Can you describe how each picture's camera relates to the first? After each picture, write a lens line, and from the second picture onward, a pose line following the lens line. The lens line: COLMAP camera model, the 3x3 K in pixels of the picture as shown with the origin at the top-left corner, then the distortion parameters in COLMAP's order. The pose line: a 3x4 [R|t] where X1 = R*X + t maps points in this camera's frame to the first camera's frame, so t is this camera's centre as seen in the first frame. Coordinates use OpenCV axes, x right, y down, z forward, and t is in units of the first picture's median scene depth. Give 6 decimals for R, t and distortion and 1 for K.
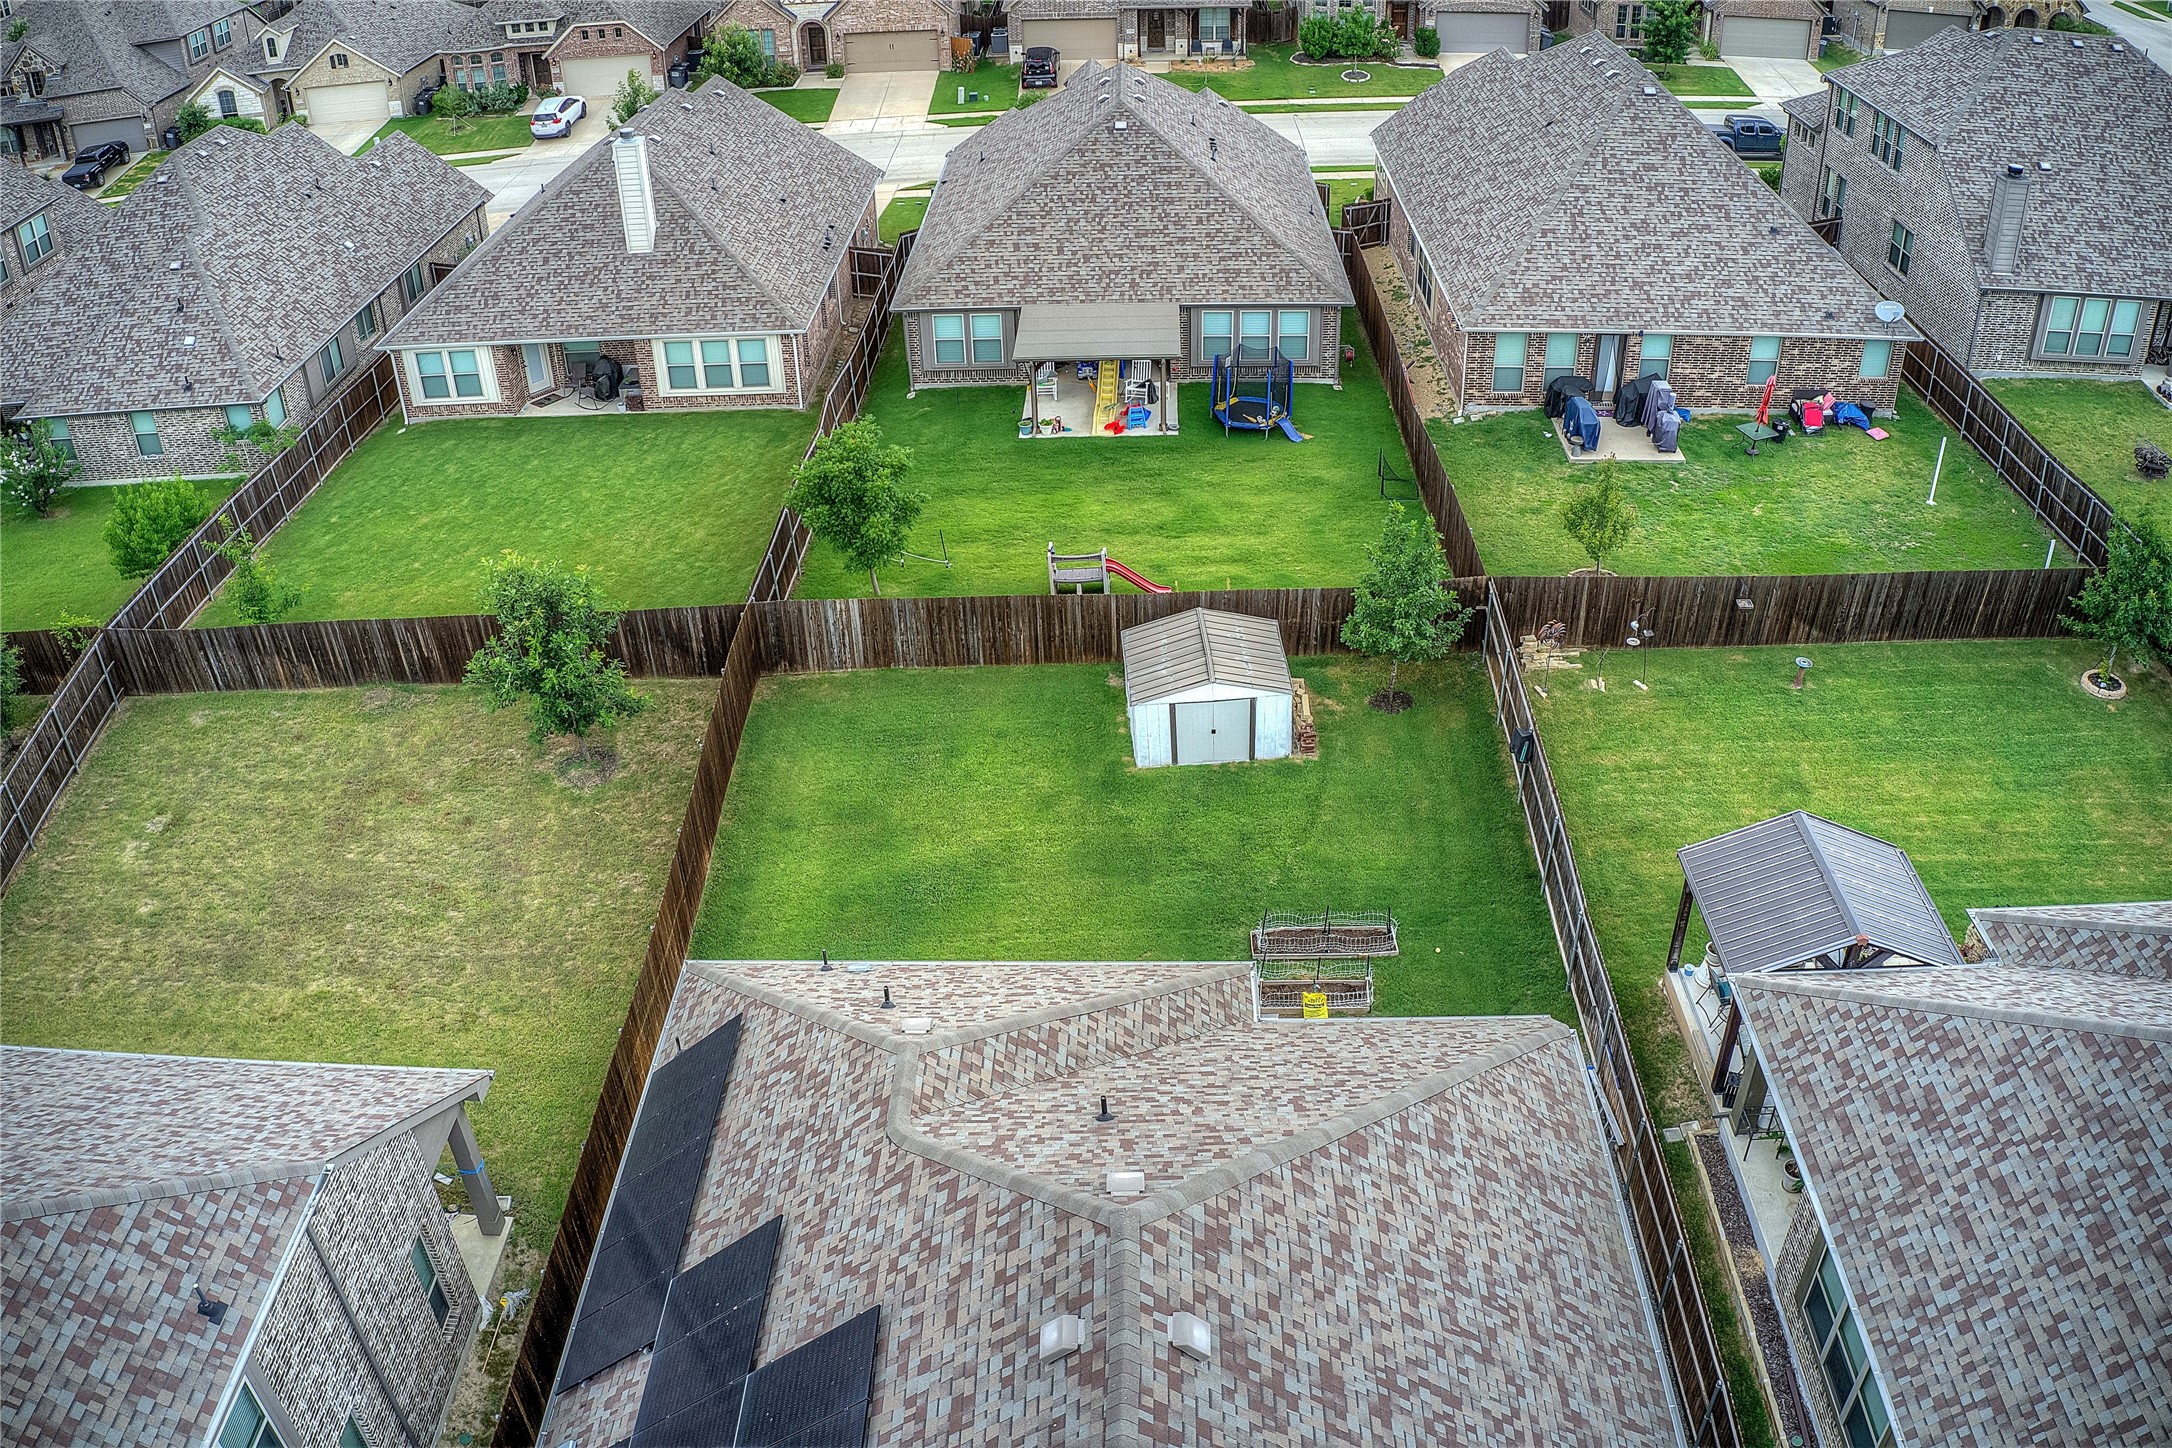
lens RADIAL K [[1706.3, 0, 1083.8], [0, 1706.3, 704.6], [0, 0, 1]] dist [-0.198734, 0.025984]
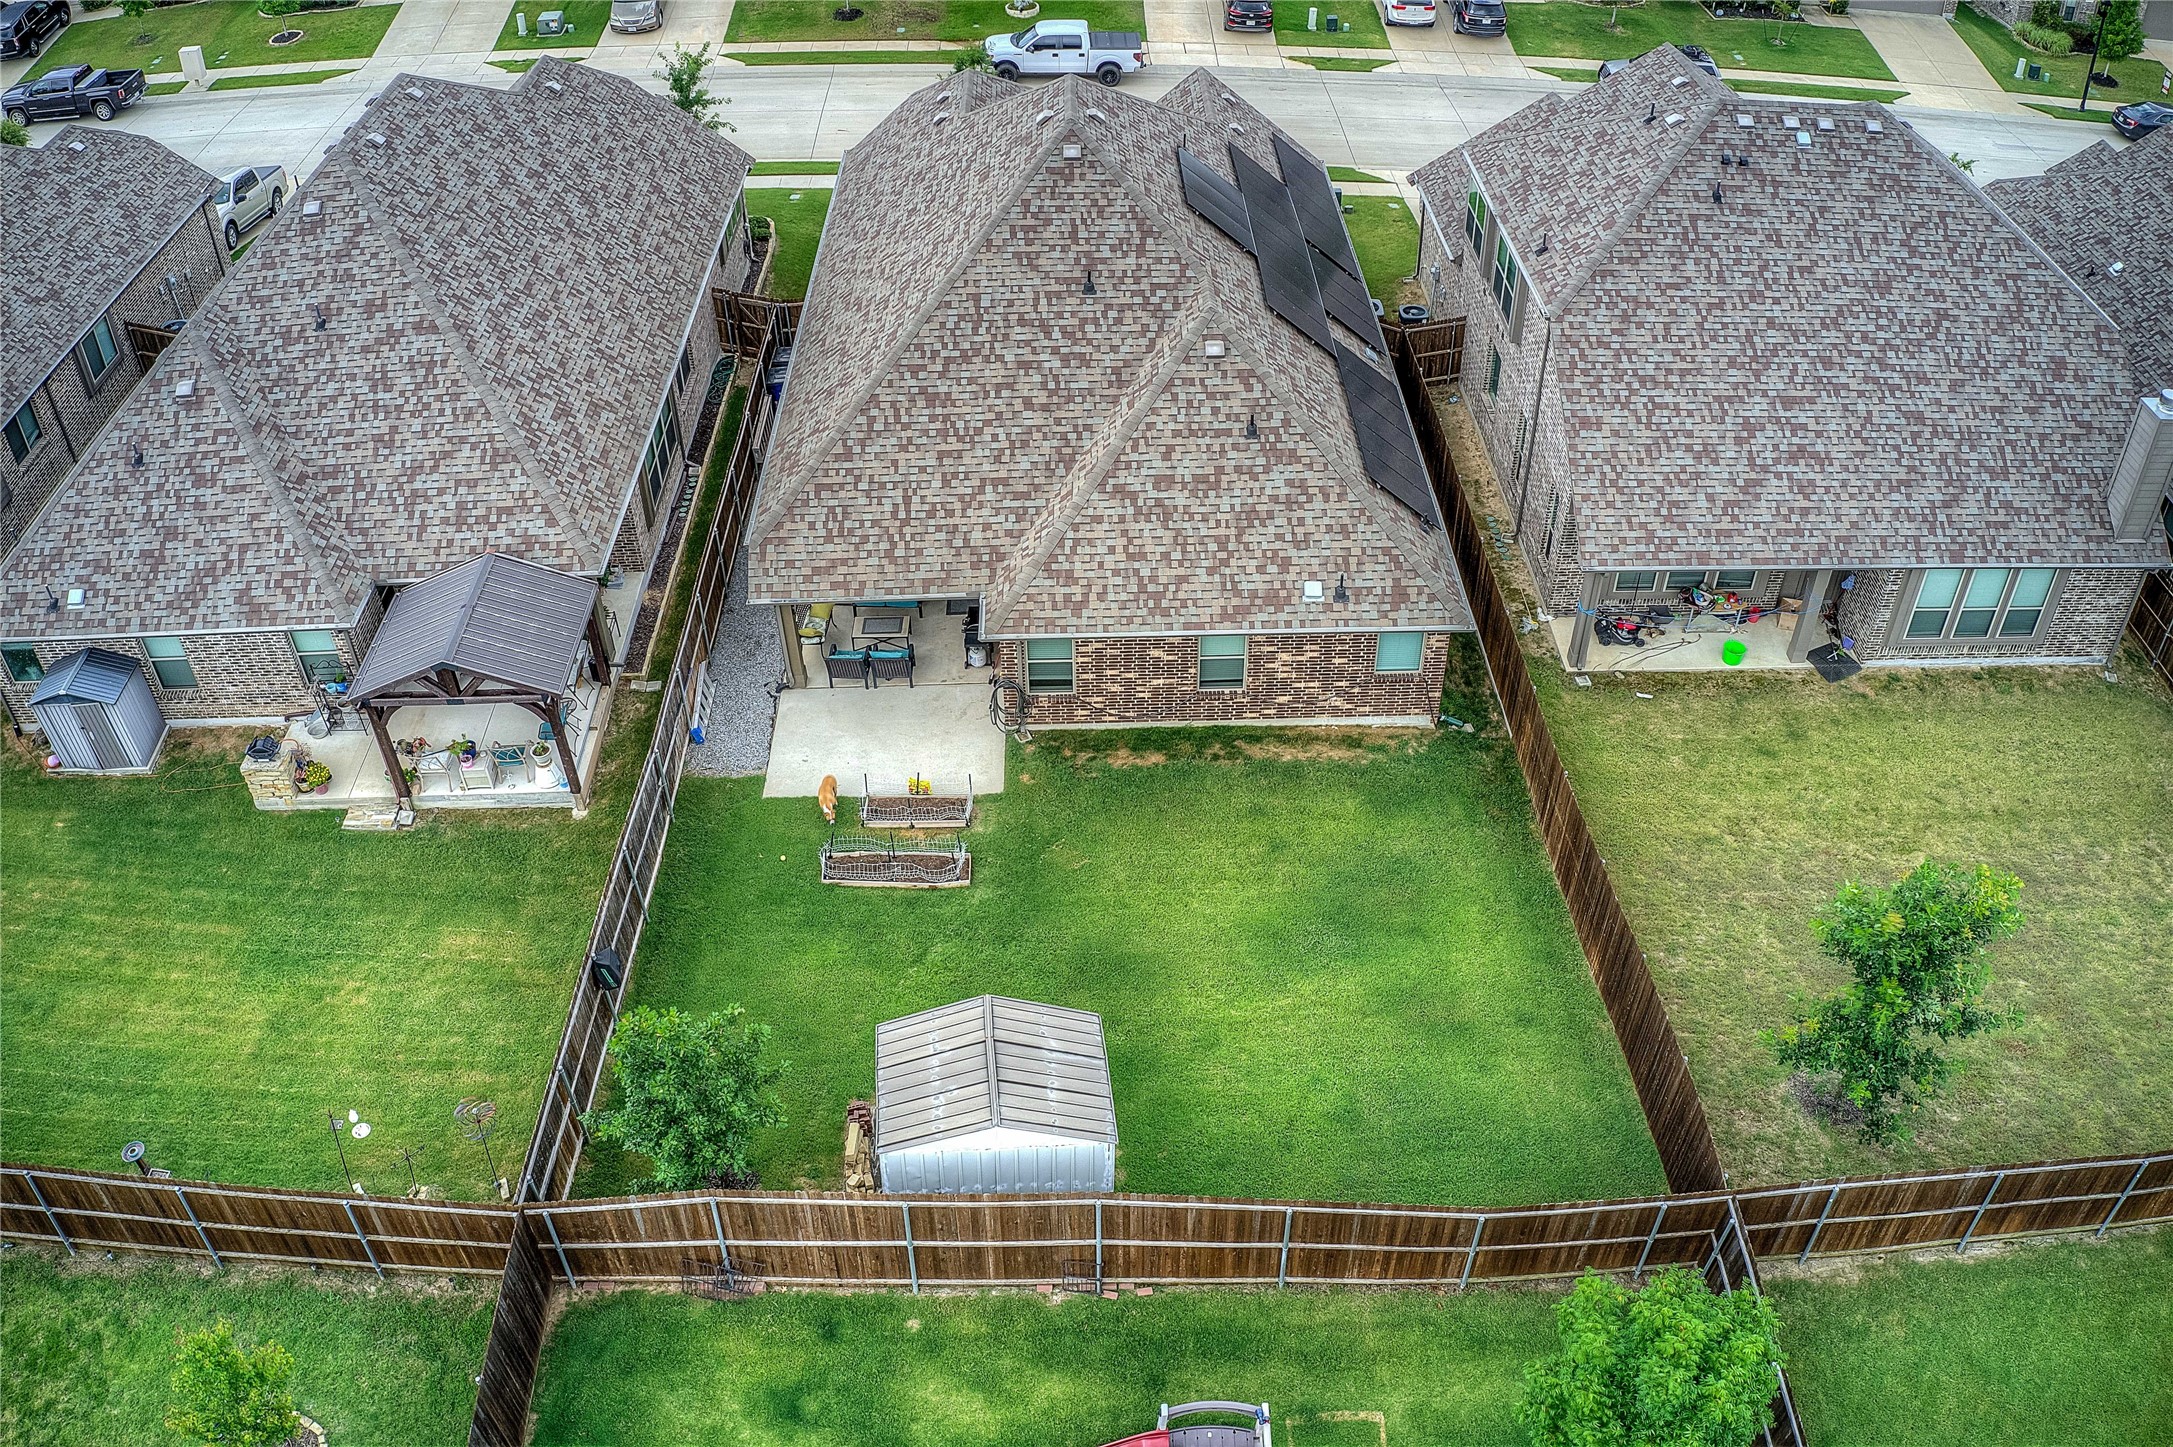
lens RADIAL K [[1707.0, 0, 1085.9], [0, 1707.0, 722.8], [0, 0, 1]] dist [-0.198734, 0.025984]
pose [[-0.998083, 0.061049, -0.010142, 0.031278], [0.007583, 0.283302, 0.959001, -0.661895], [0.061419, 0.957086, -0.283222, 0.974379]]
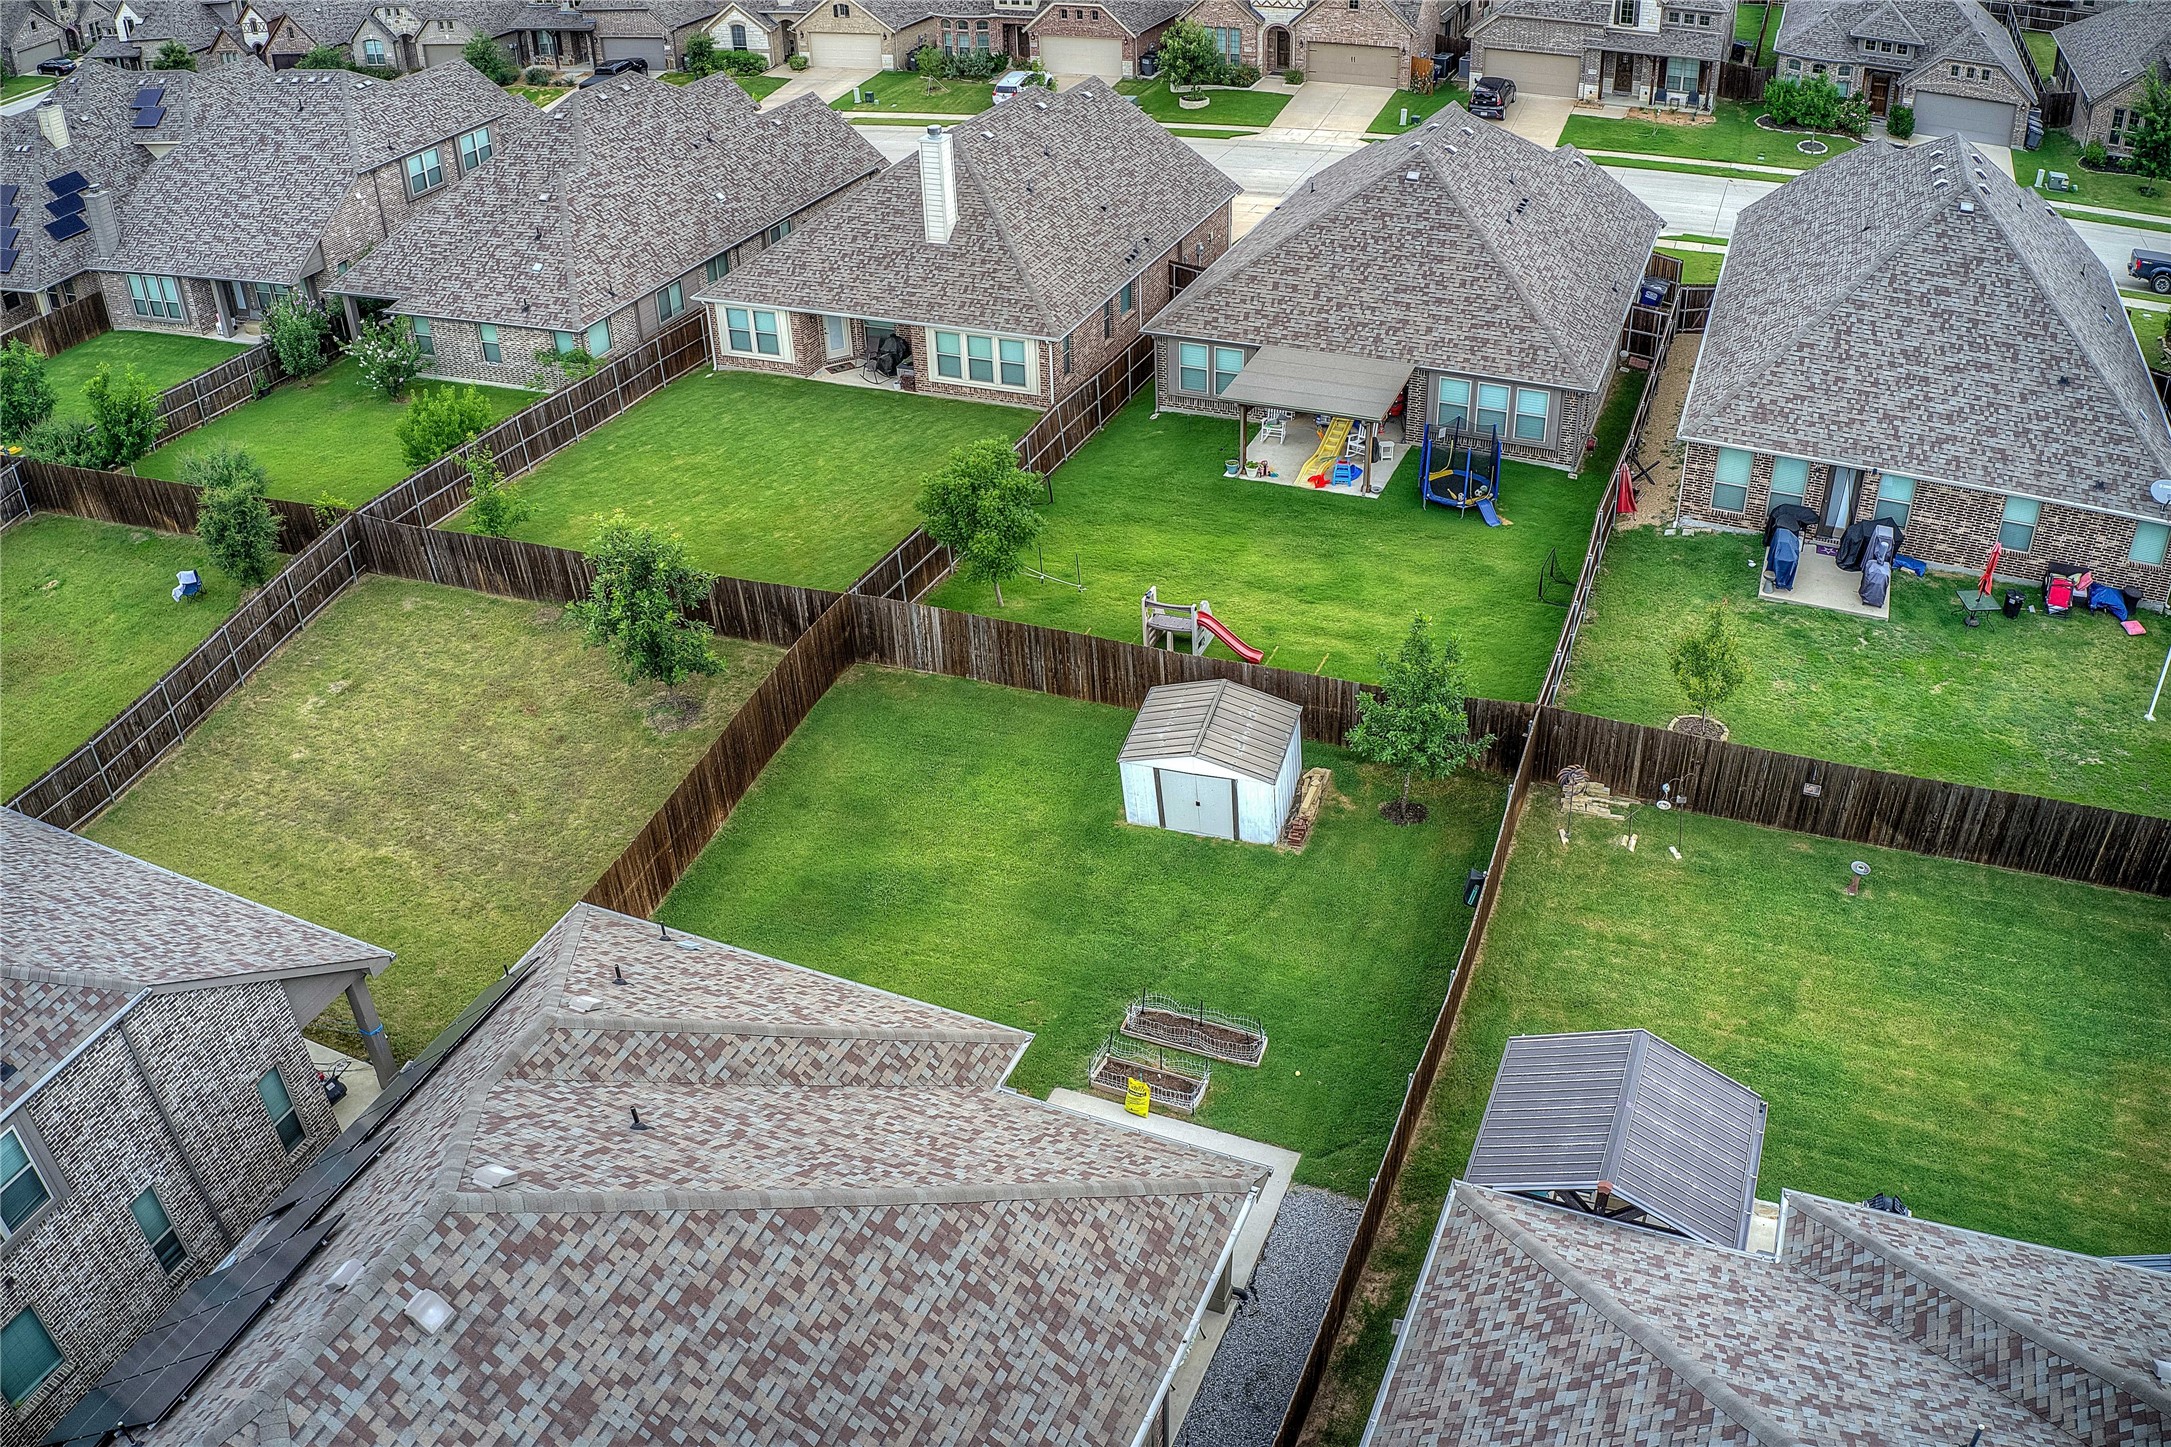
lens RADIAL K [[1705.5, 0, 1085.8], [0, 1705.5, 704.2], [0, 0, 1]] dist [-0.198734, 0.025984]
pose [[0.930096, 0.196657, -0.310239, 0.285127], [-0.193324, 0.980245, 0.041779, -0.064218], [0.312326, 0.021118, 0.949740, 0.027133]]
